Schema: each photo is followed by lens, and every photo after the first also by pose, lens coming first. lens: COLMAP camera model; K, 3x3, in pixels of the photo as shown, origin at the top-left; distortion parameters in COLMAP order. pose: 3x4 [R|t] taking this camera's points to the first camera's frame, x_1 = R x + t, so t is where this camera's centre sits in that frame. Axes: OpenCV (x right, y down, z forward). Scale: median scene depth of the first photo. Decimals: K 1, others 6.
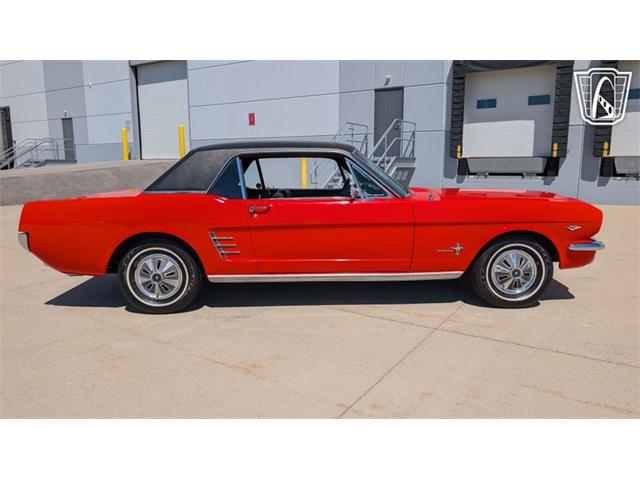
lens RADIAL K [[466.1, 0, 320.0], [0, 466.1, 234.9], [0, 0, 1]] dist [0.005709, -0.009408]
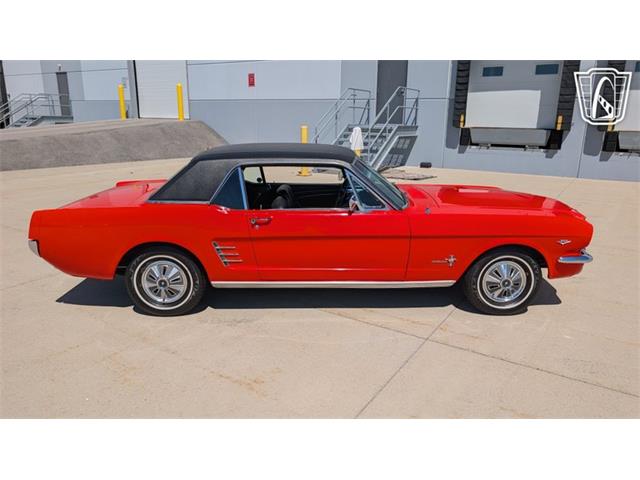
lens RADIAL K [[466.1, 0, 319.5], [0, 466.1, 241.3], [0, 0, 1]] dist [0.005709, -0.009408]
pose [[0.999892, 0.014677, 0.000547, 0.000024], [-0.014646, 0.993630, 0.111739, -0.115301], [0.001097, -0.111735, 0.993737, -0.027436]]
